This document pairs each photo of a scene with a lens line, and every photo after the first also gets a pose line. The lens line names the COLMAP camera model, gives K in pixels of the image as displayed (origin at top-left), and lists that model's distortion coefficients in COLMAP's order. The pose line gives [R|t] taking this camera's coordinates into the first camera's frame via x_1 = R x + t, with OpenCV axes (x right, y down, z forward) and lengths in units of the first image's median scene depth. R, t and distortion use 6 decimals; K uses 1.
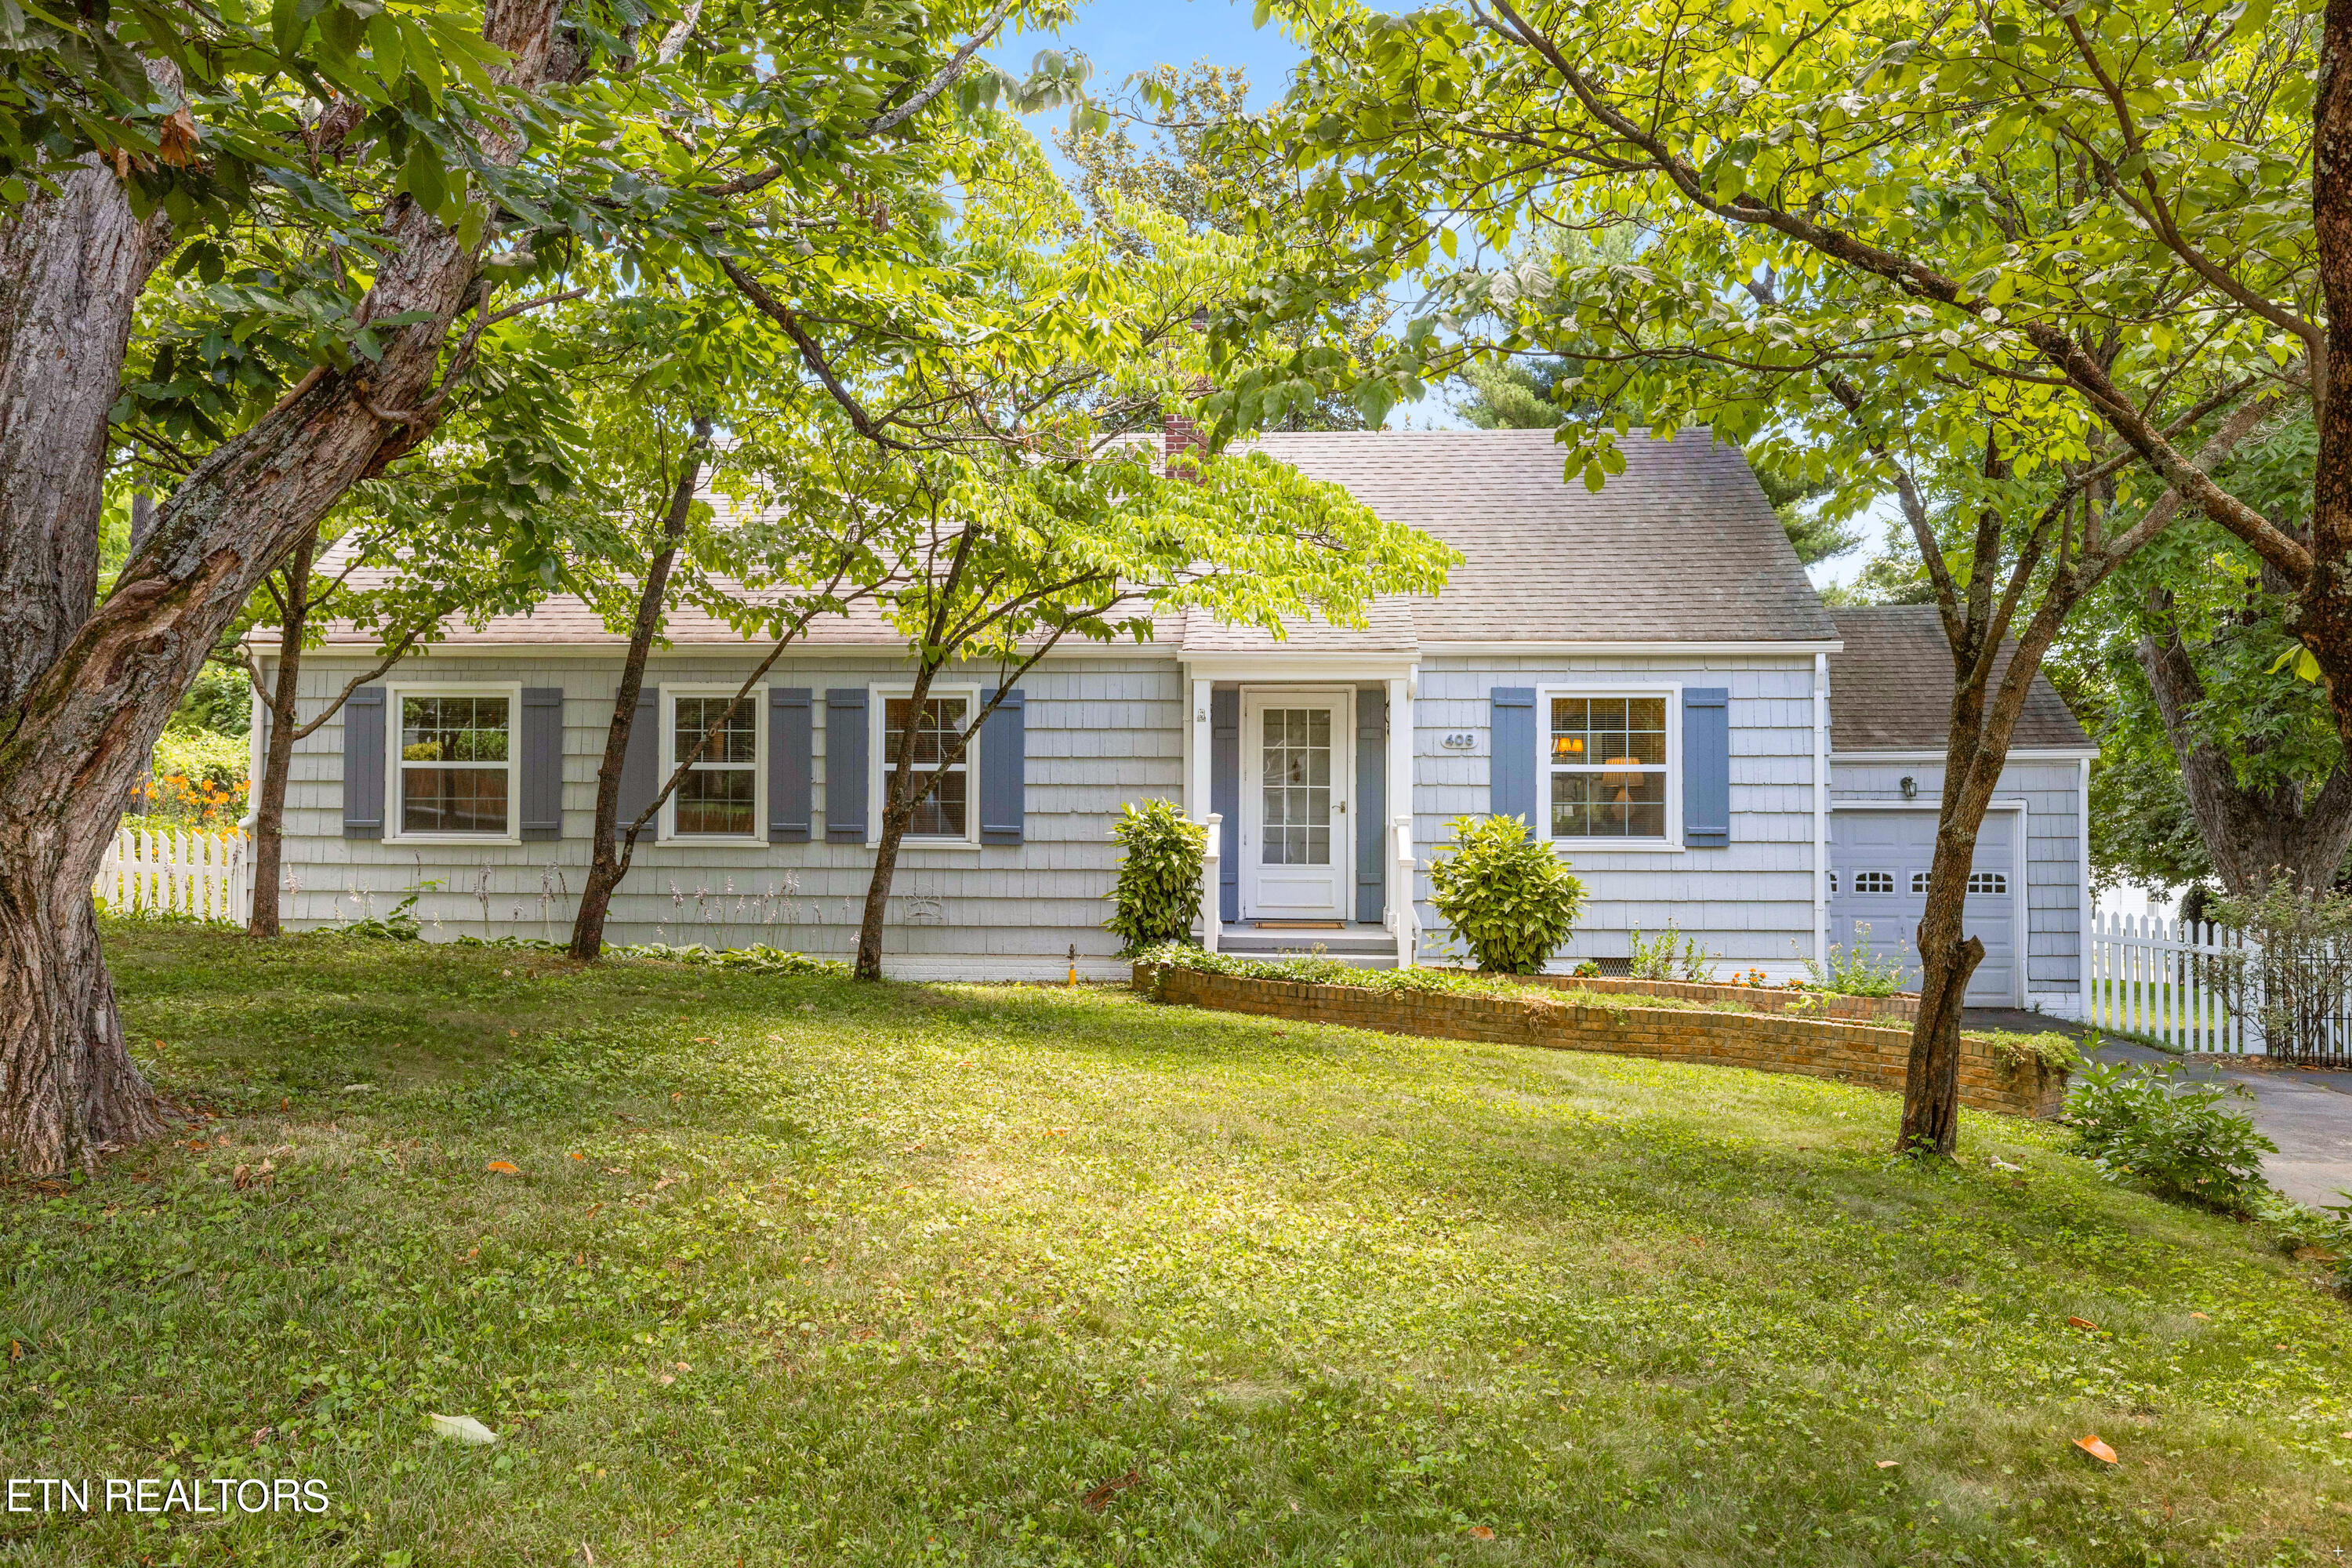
lens RADIAL K [[1848.2, 0, 1170.0], [0, 1848.2, 783.1], [0, 0, 1]] dist [0.016581, -0.001288]
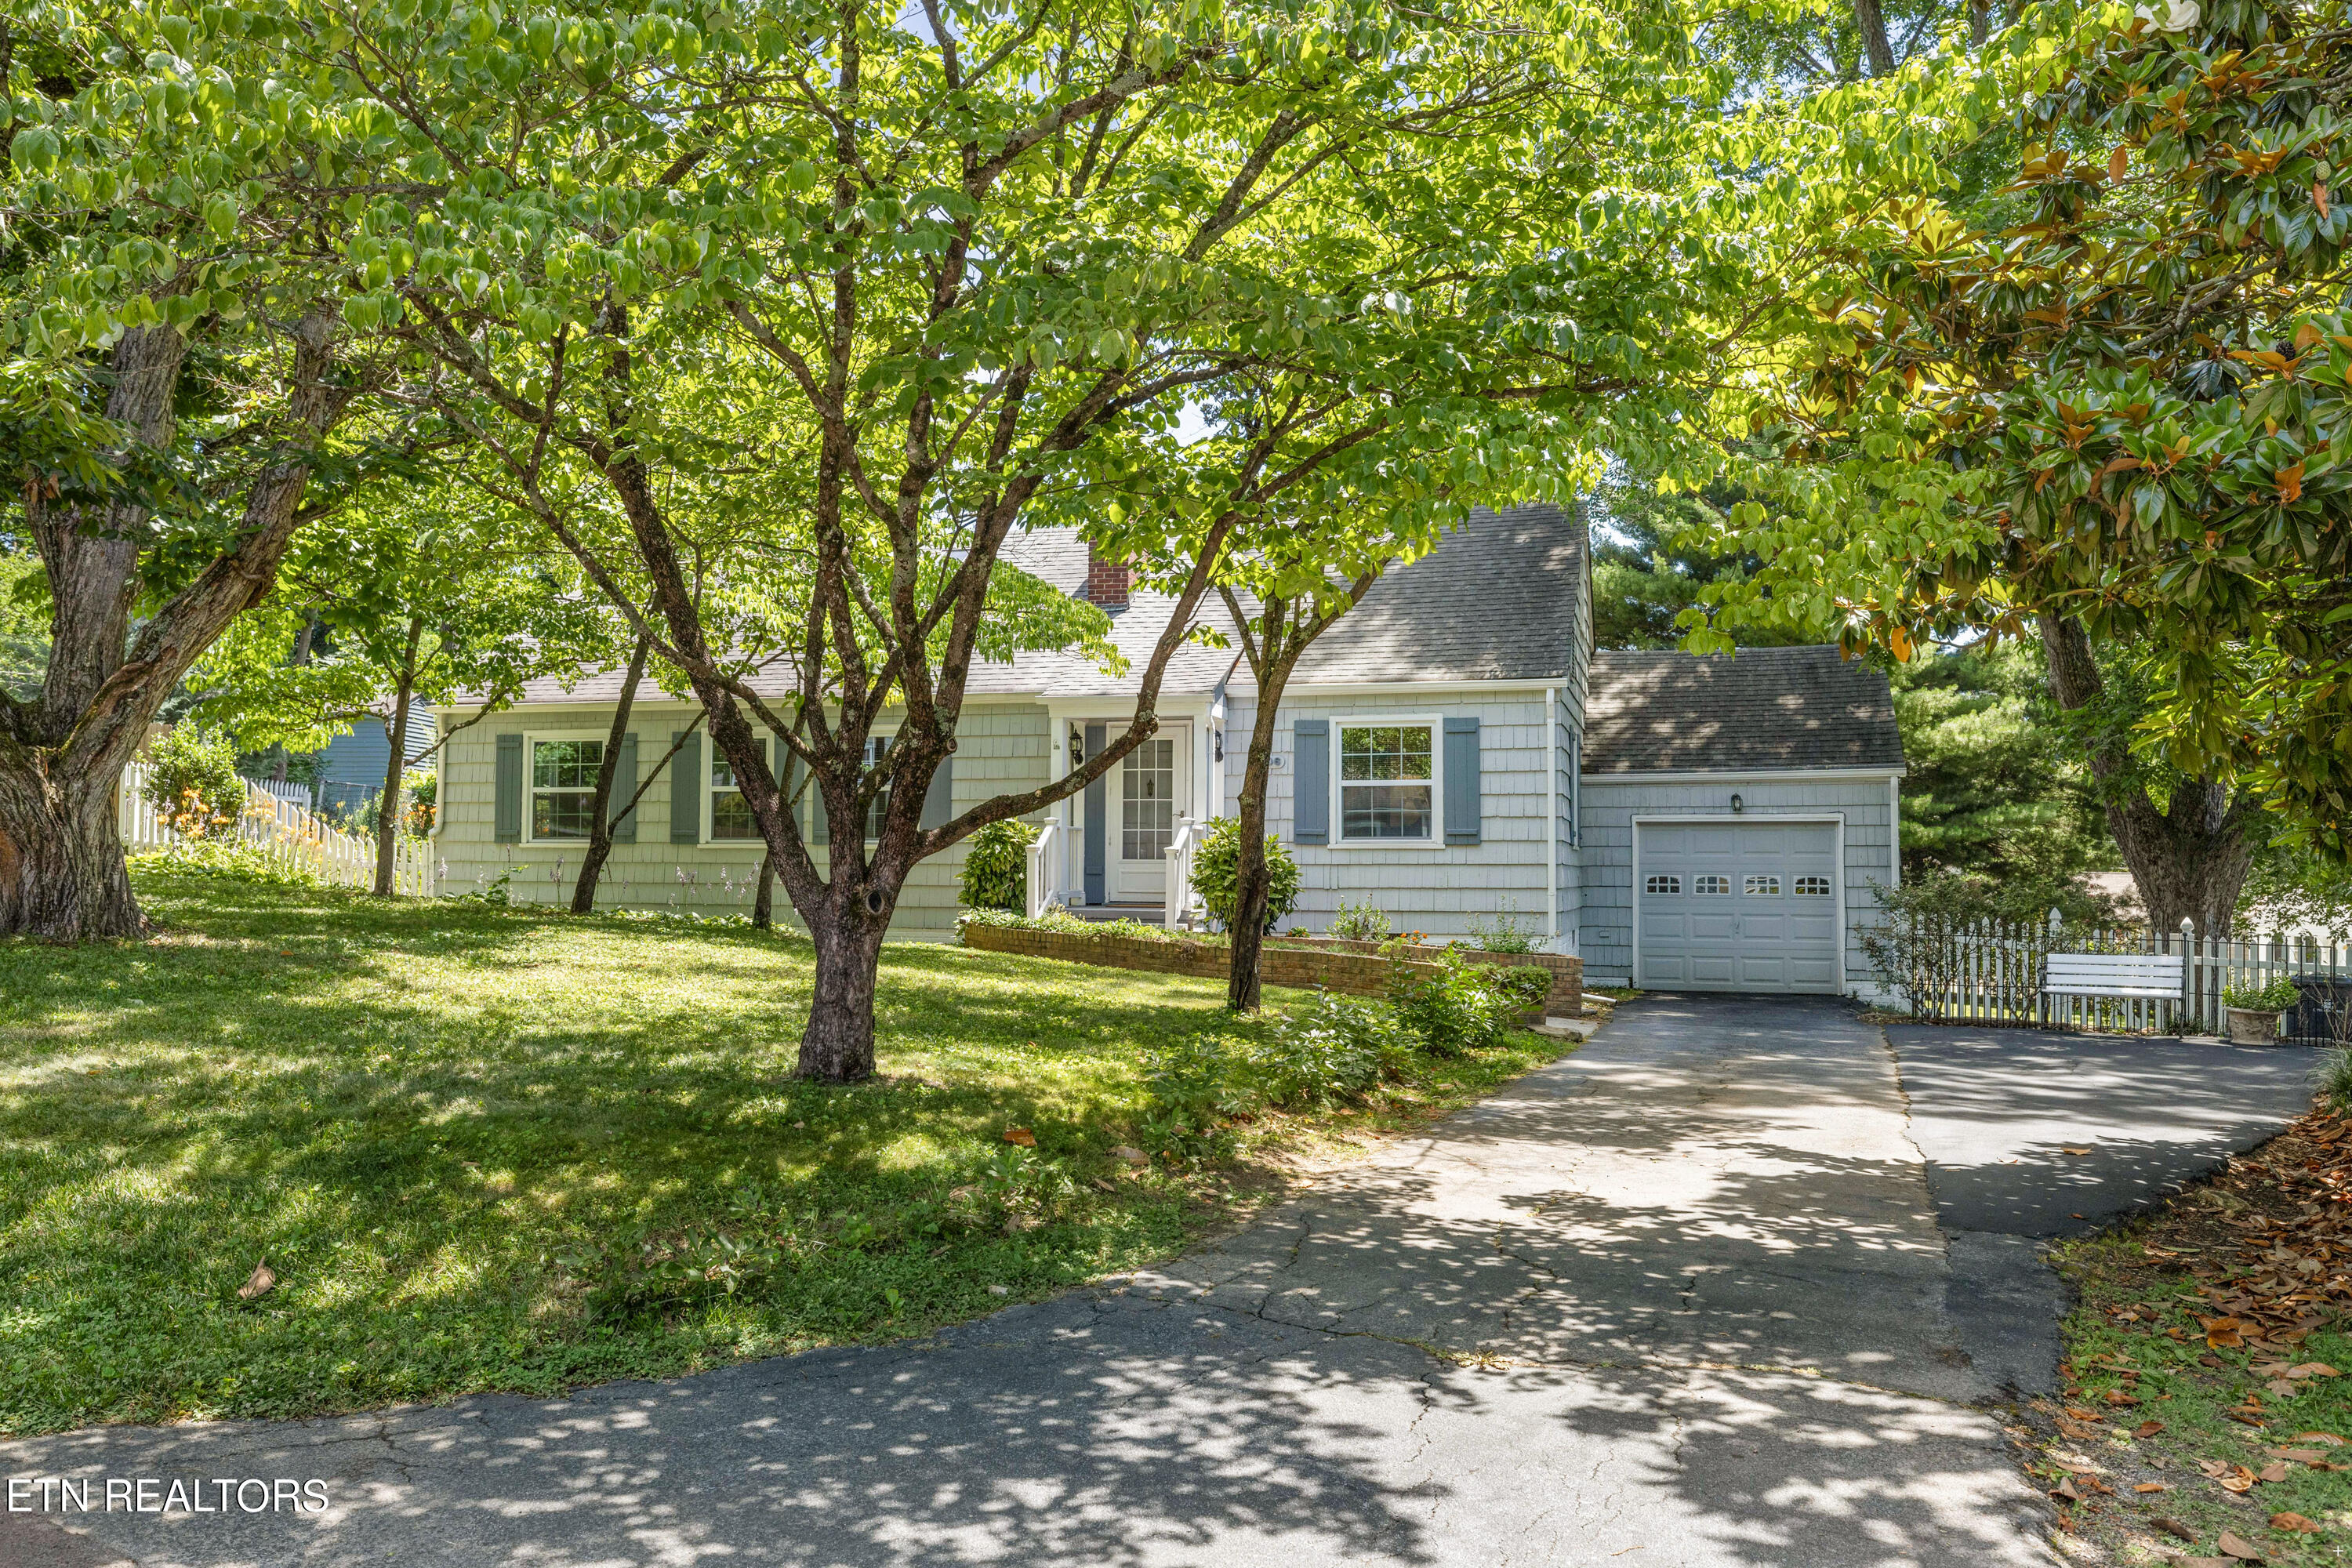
lens RADIAL K [[1848.2, 0, 1176.9], [0, 1848.2, 784.4], [0, 0, 1]] dist [0.016581, -0.001288]
pose [[0.974893, -0.009324, -0.222481, 0.379042], [0.001983, 0.999447, -0.033194, 0.034586], [0.222667, 0.031920, 0.974372, -0.258405]]
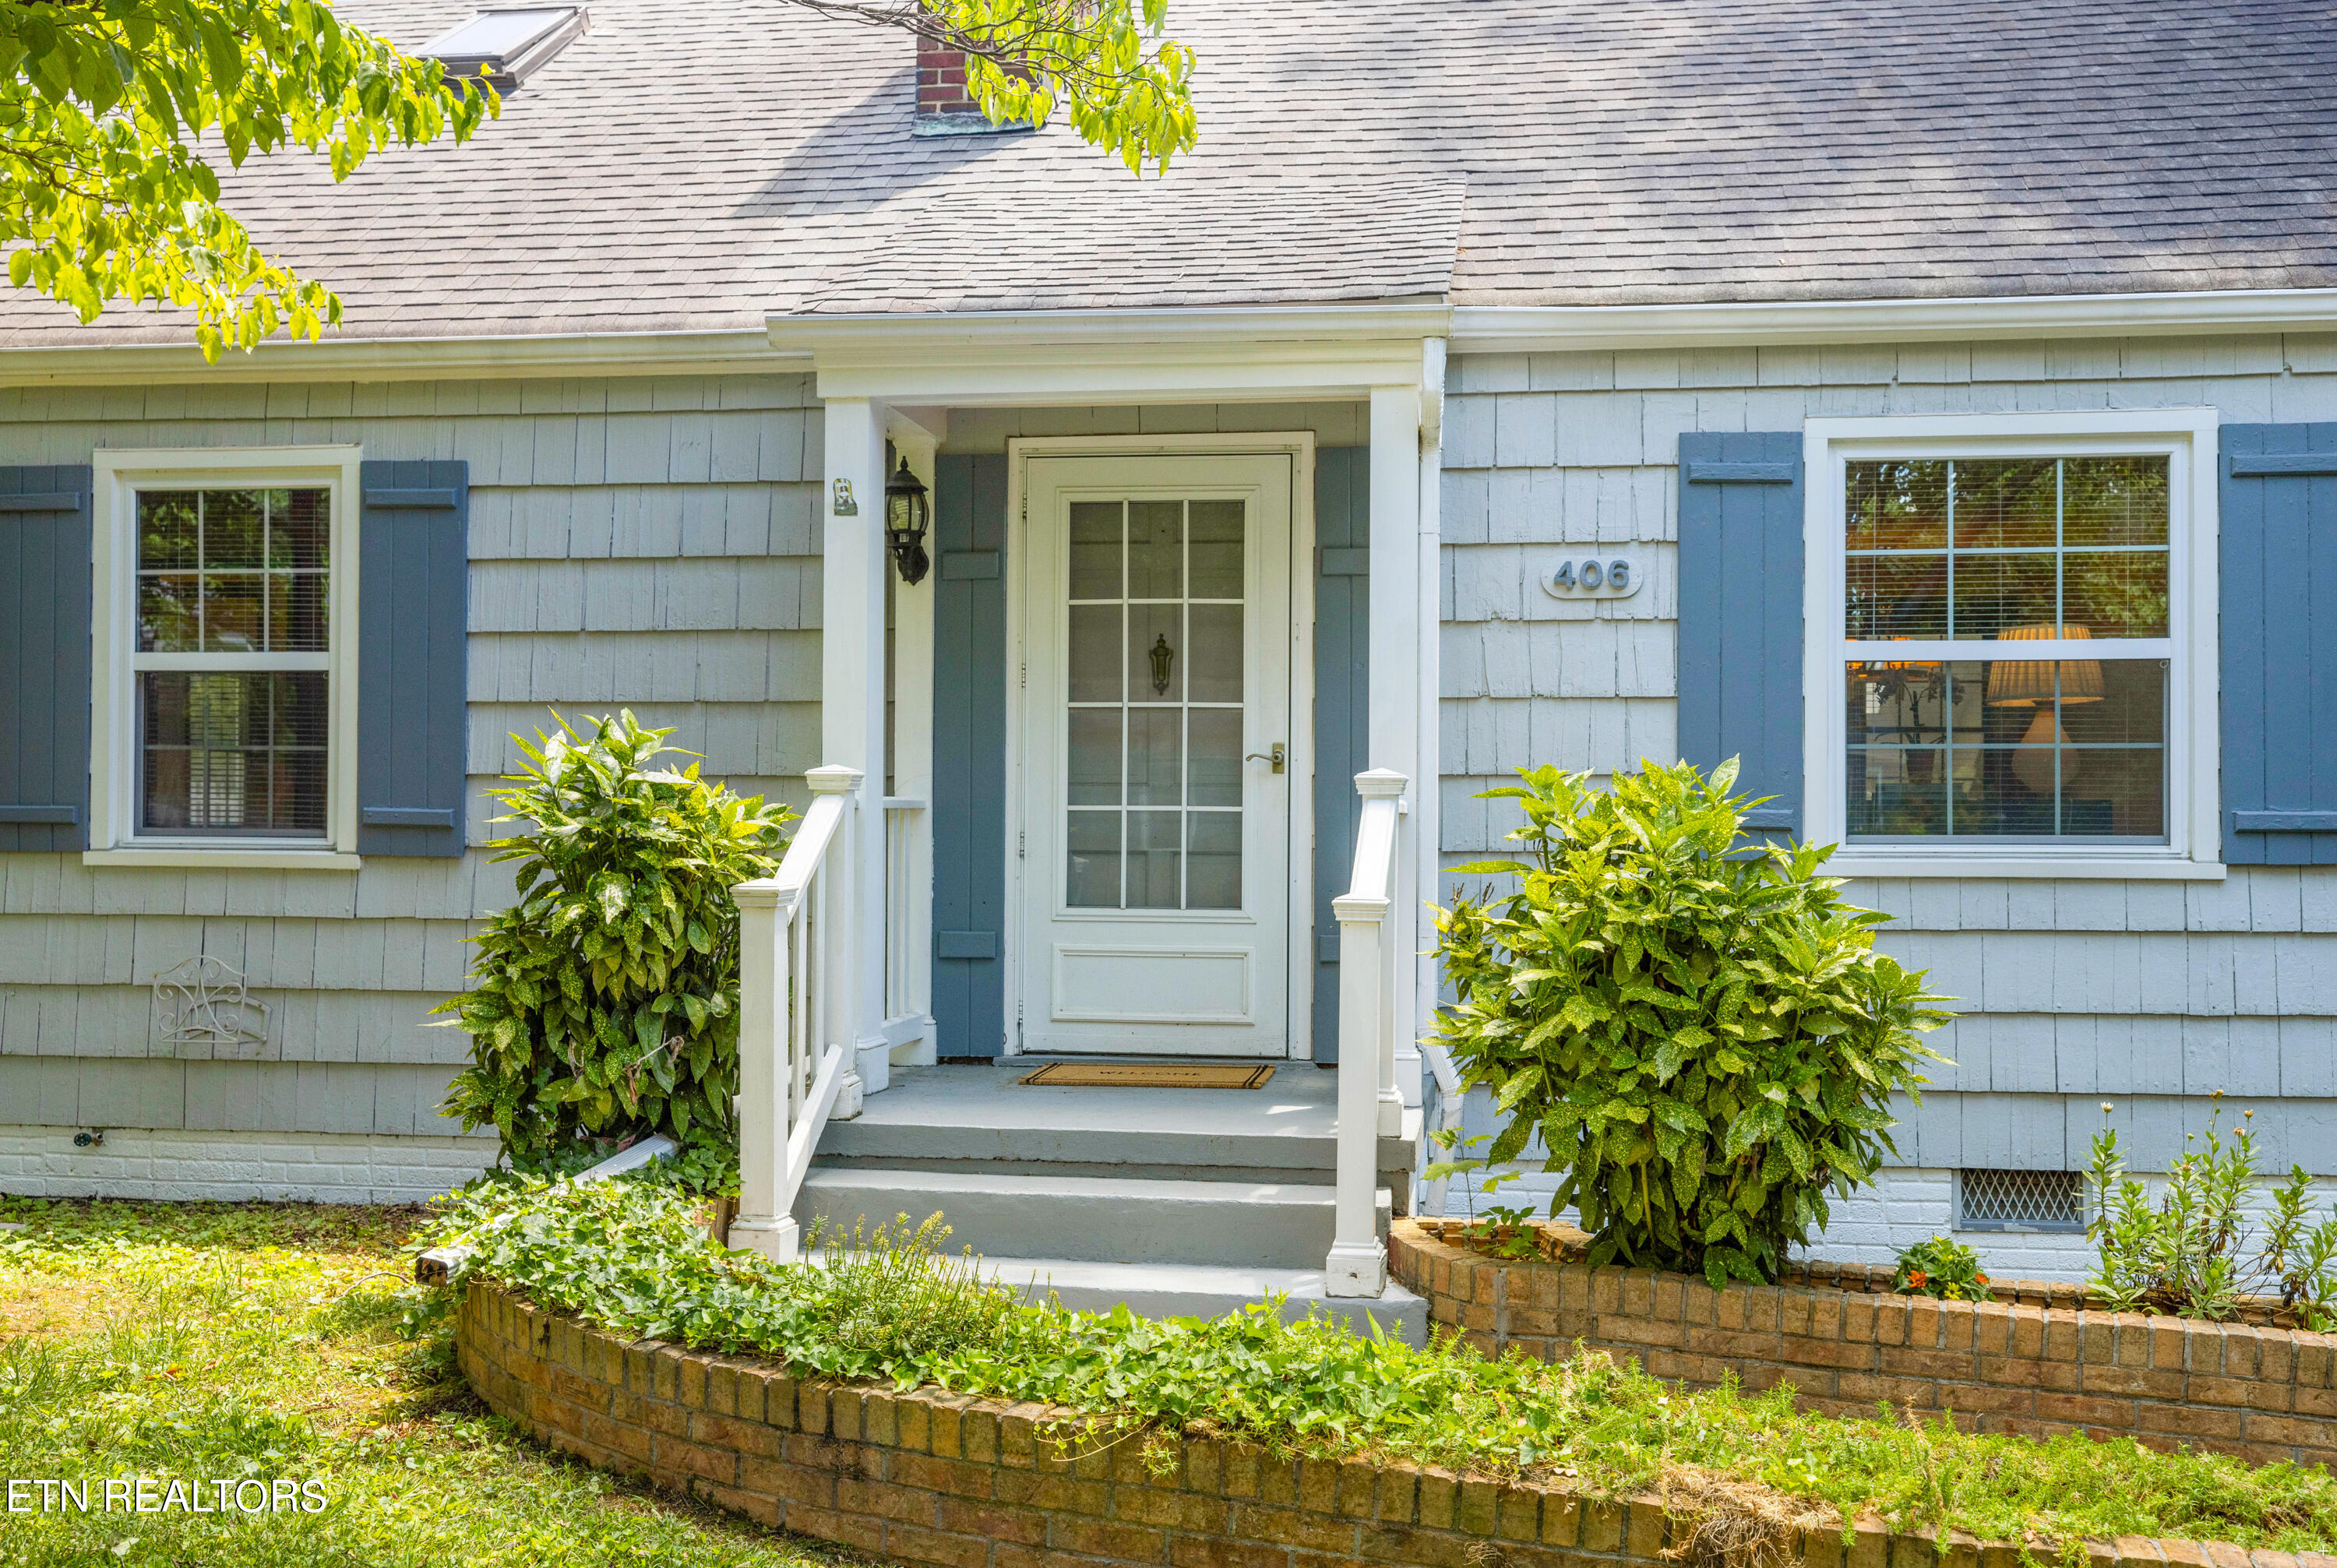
lens RADIAL K [[2301.7, 0, 1184.4], [0, 2301.7, 790.5], [0, 0, 1]] dist [-0.011331, 0.000000]
pose [[0.994547, -0.000337, -0.104284, 0.124160], [0.000261, 1.000000, -0.000738, 0.019996], [0.104284, 0.000707, 0.994547, 0.537317]]
